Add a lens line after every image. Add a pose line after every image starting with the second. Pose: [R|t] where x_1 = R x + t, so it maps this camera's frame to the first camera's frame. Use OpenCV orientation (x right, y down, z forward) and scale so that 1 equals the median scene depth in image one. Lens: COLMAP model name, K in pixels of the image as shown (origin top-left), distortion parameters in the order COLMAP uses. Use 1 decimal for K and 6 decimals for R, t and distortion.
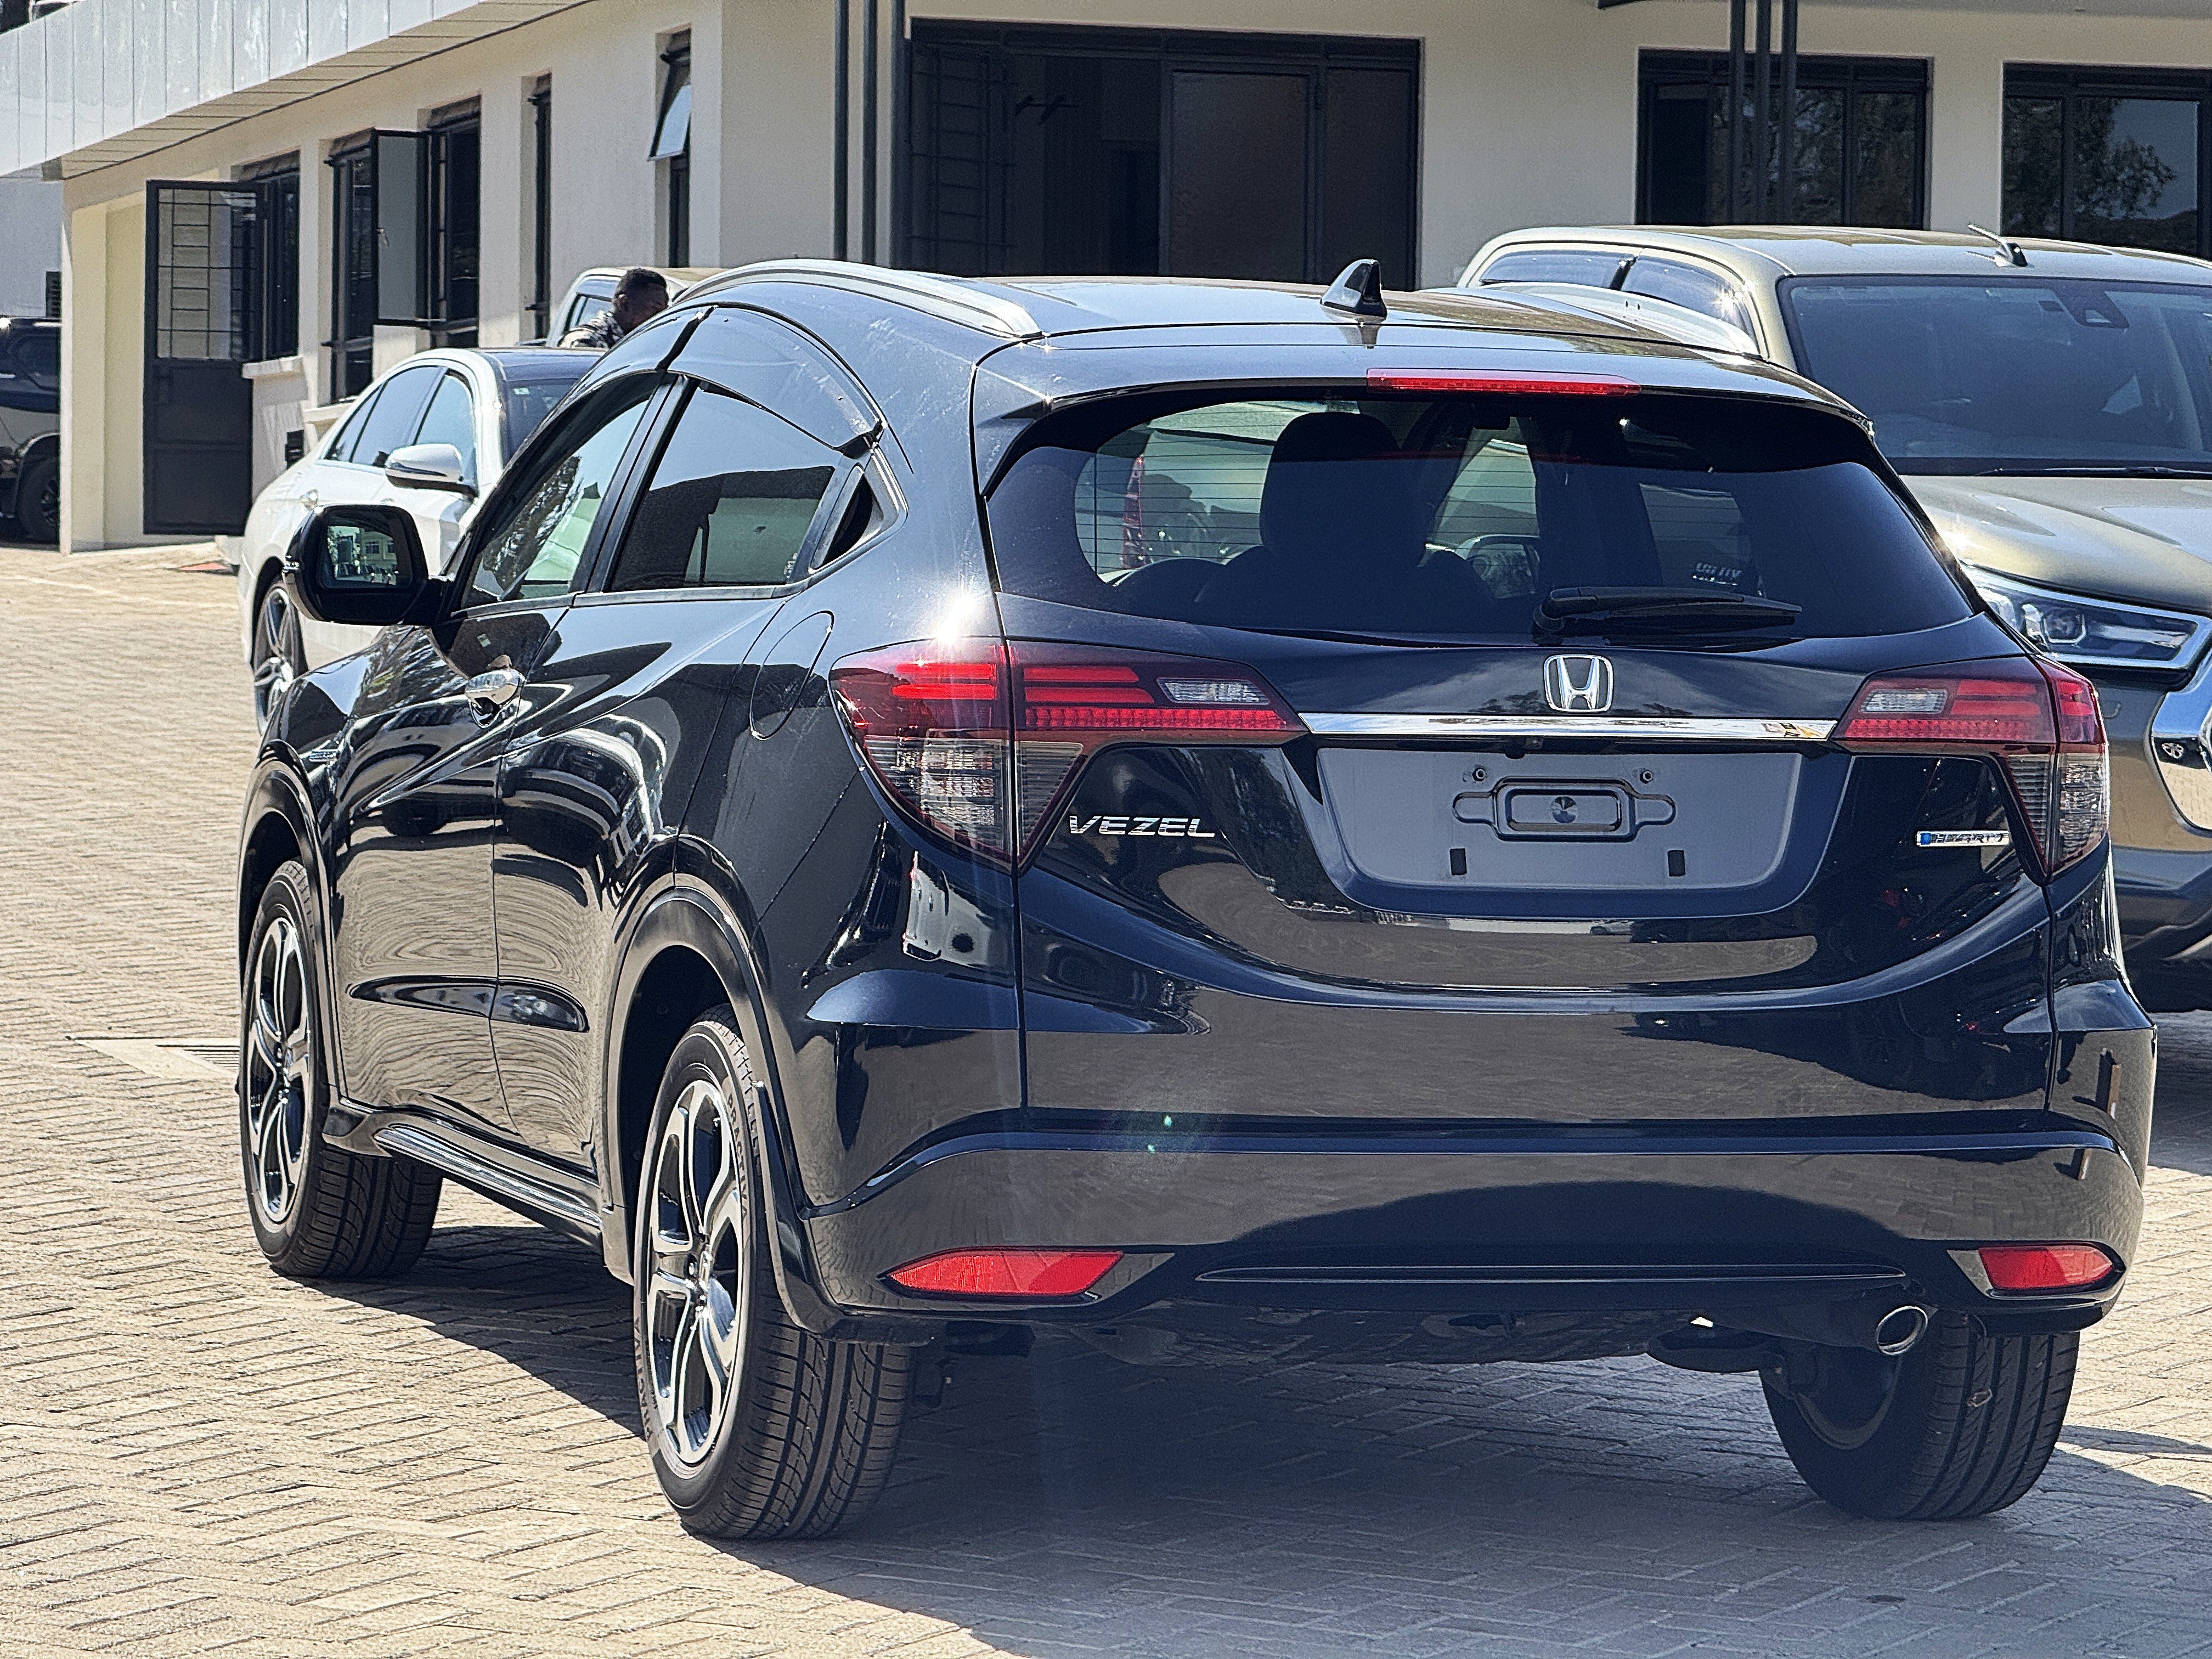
lens RADIAL K [[7710.4, 0, 1106.0], [0, 7710.4, 829.5], [0, 0, 1]] dist [0.114460, 3.013914]
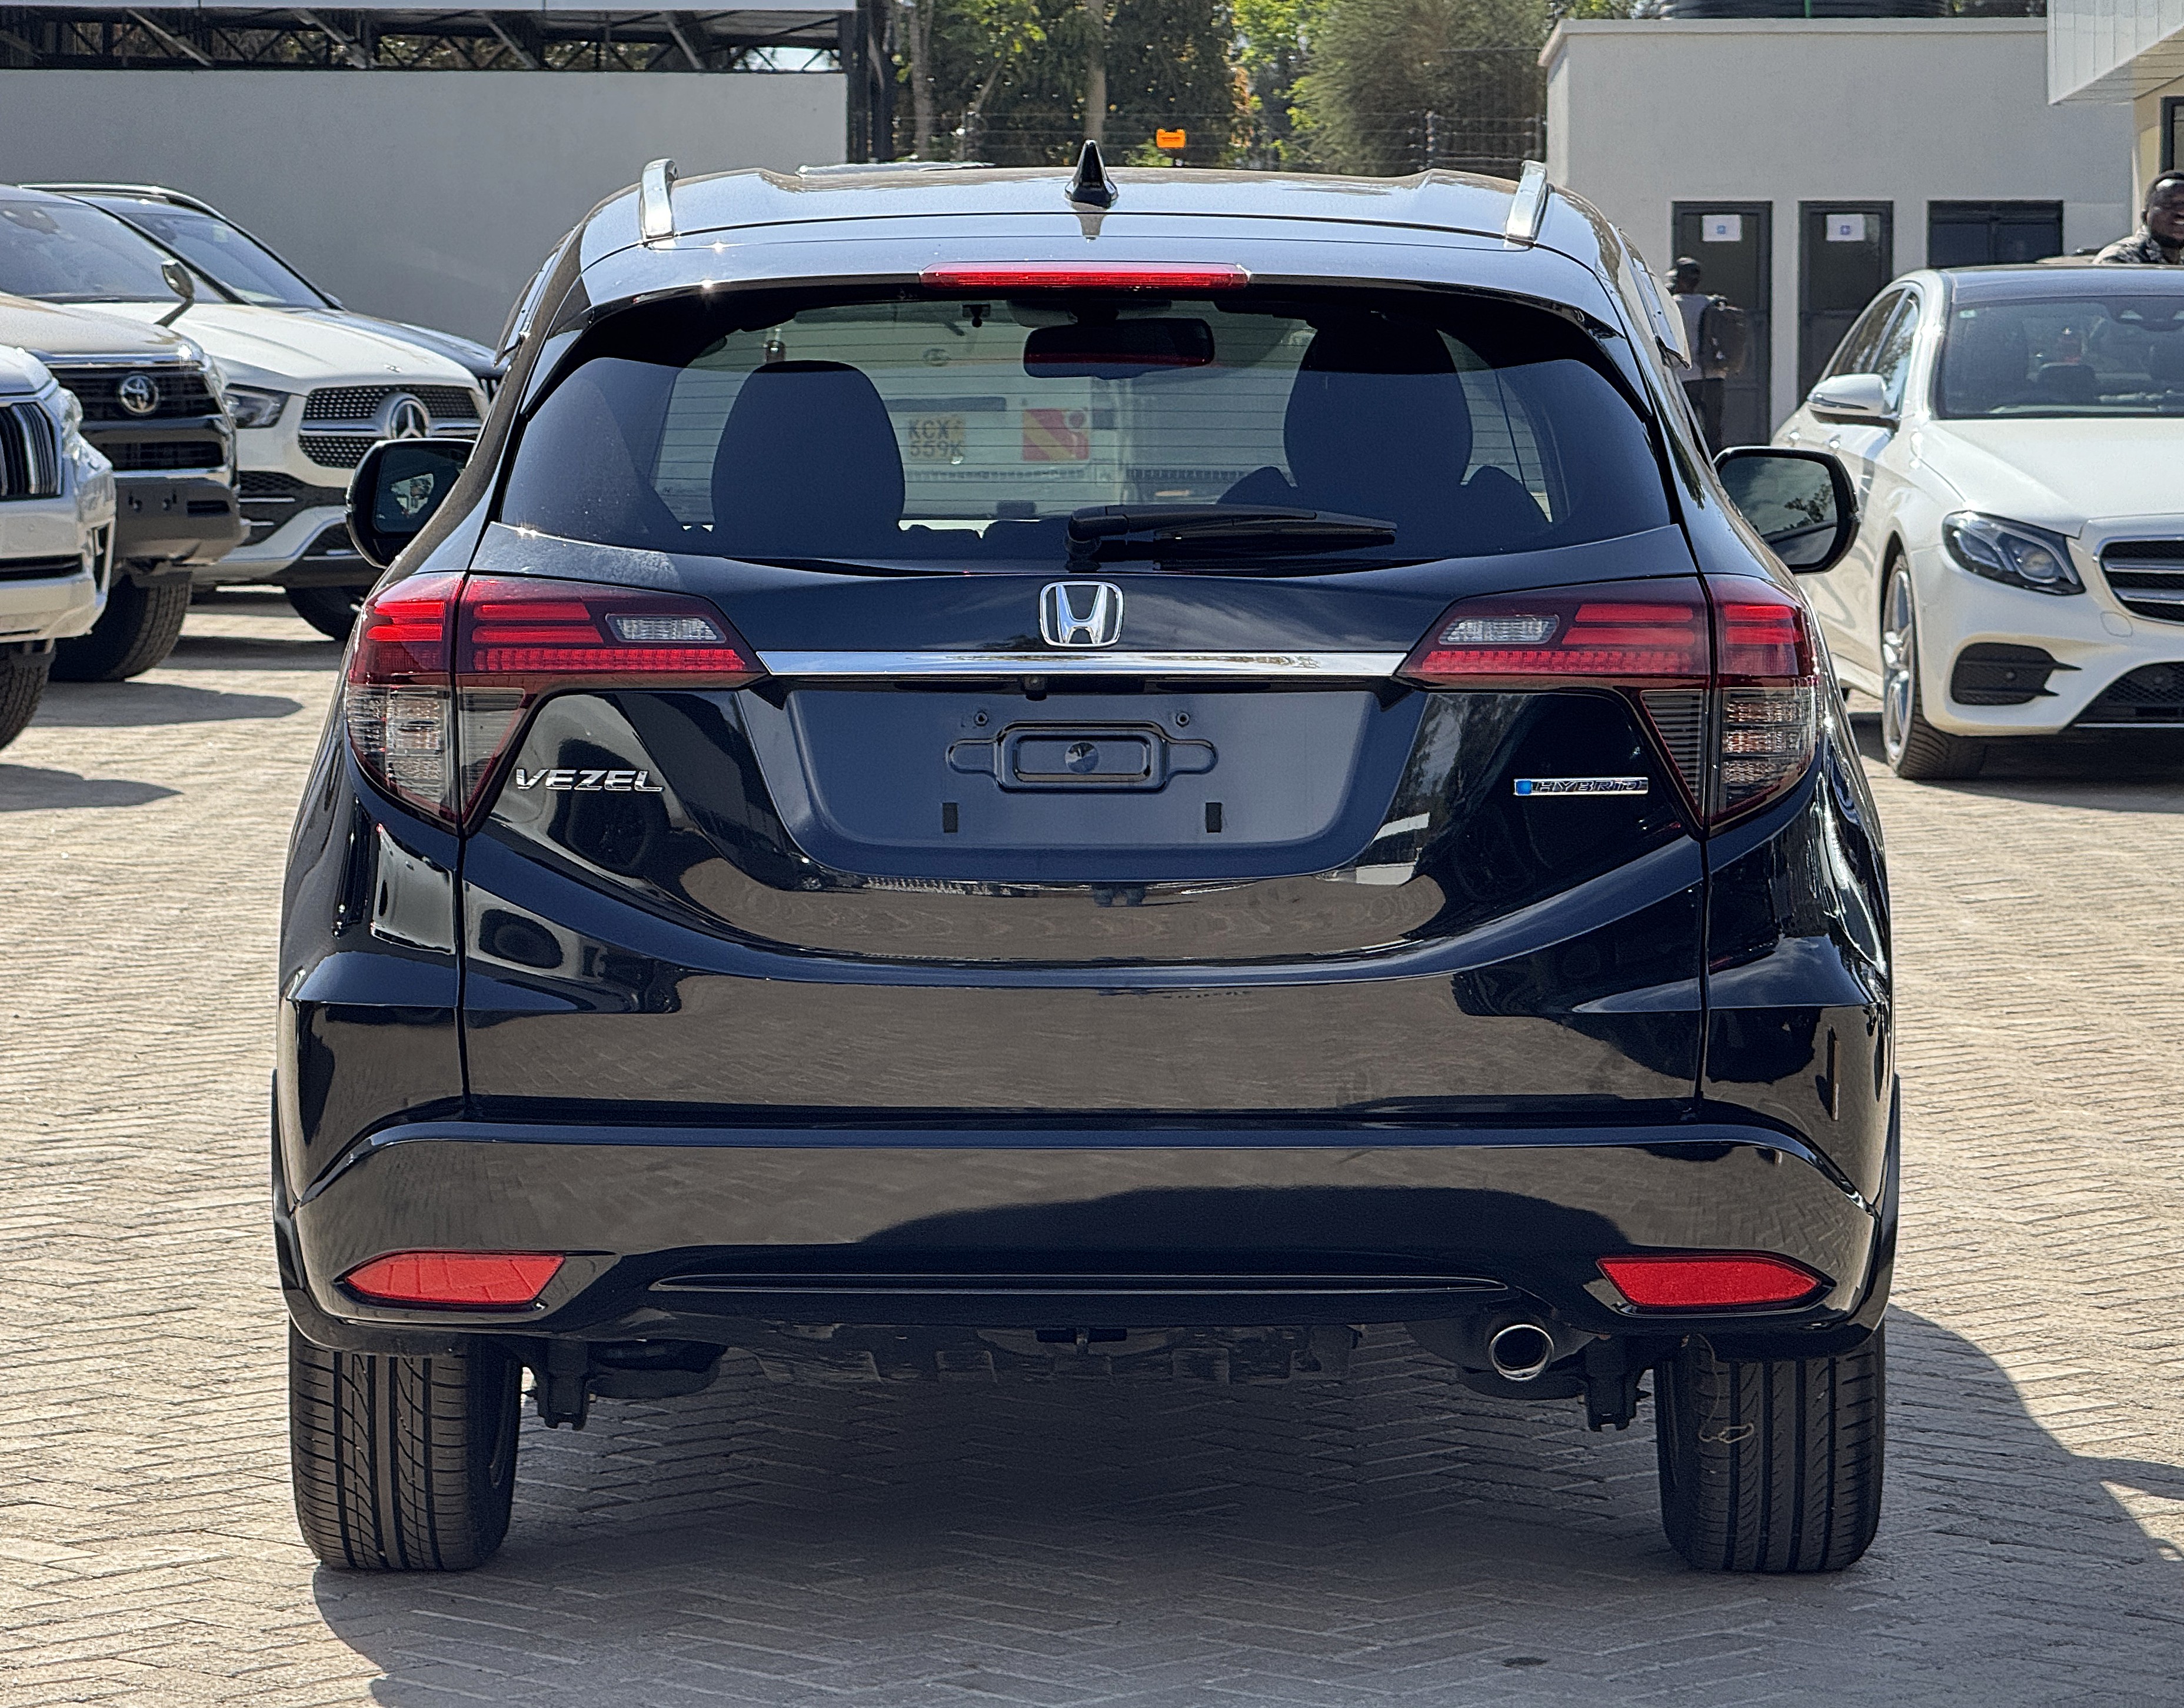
lens RADIAL K [[8310.3, 0, 1092.0], [0, 8310.3, 854.0], [0, 0, 1]] dist [0.182197, -1.382805]
pose [[0.959018, -0.005618, -0.283289, 0.325758], [0.007366, 0.999960, 0.005106, 0.003532], [0.283249, -0.006983, 0.959021, 0.088883]]
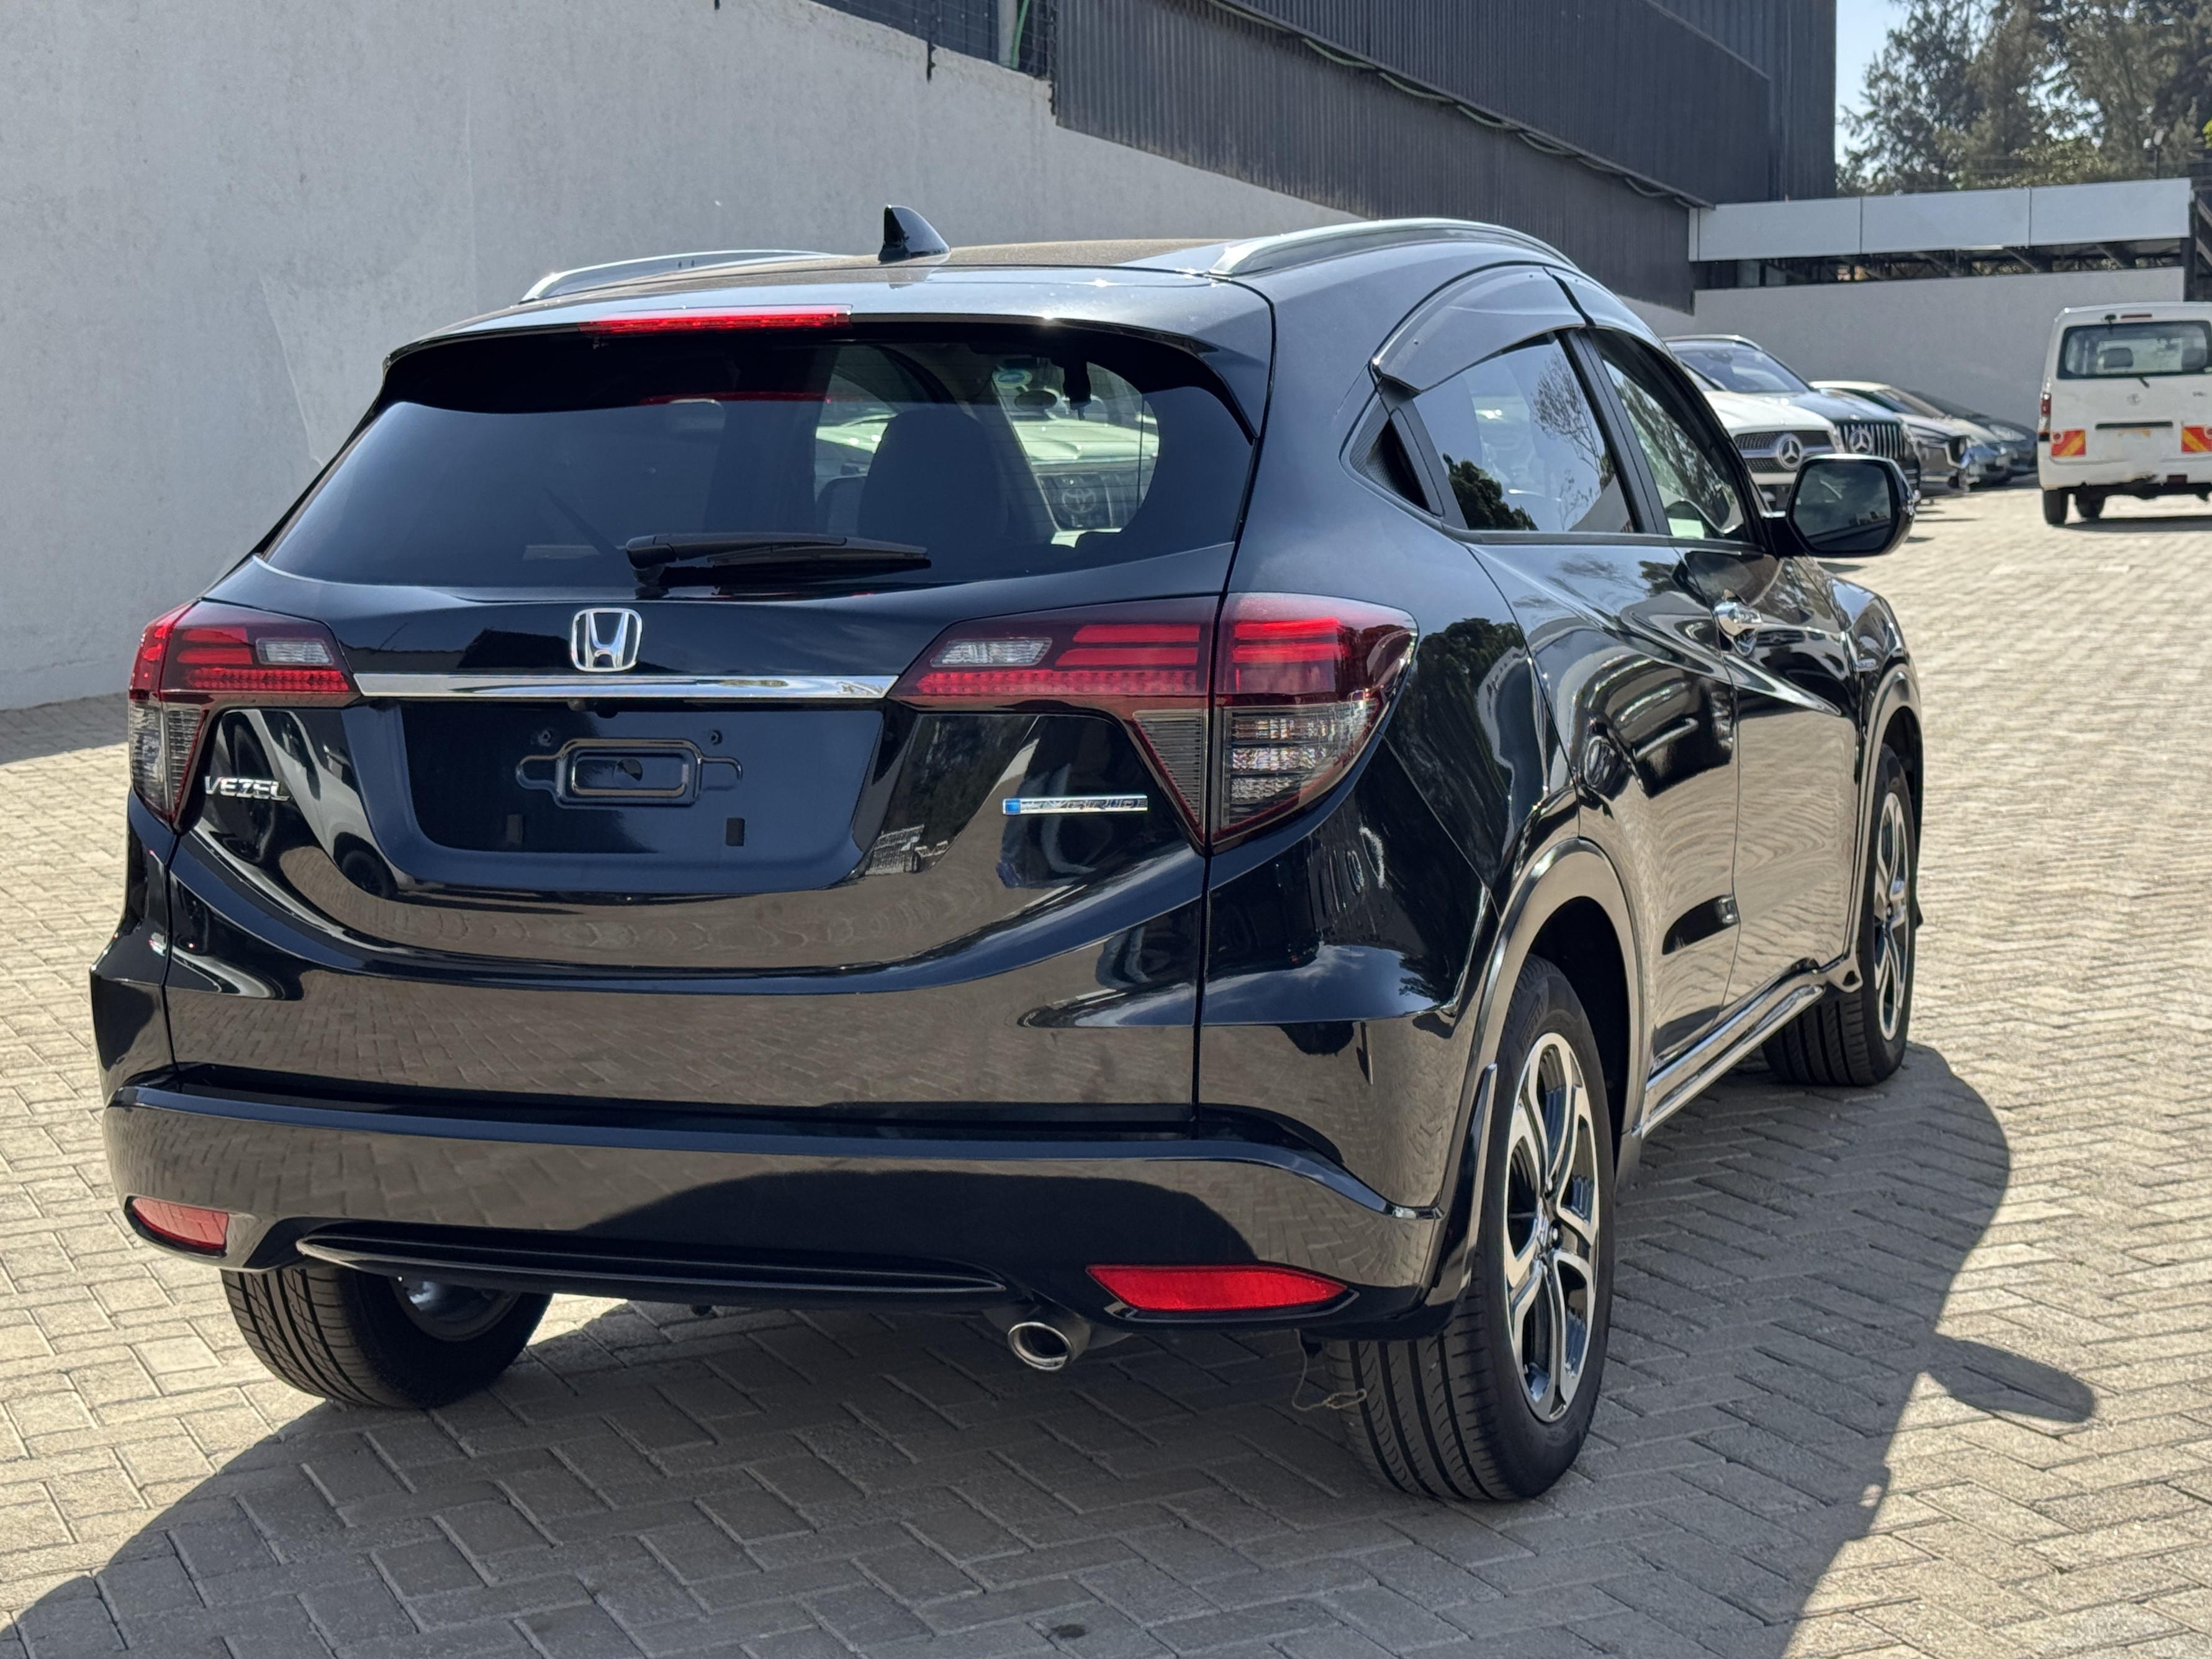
lens RADIAL K [[3509.7, 0, 1104.6], [0, 3509.7, 782.9], [0, 0, 1]] dist [0.205469, -0.503741]
pose [[0.806998, 0.015096, -0.590361, 0.354773], [0.013731, 0.998923, 0.044313, -0.019328], [0.590394, -0.043867, 0.805922, 0.681586]]
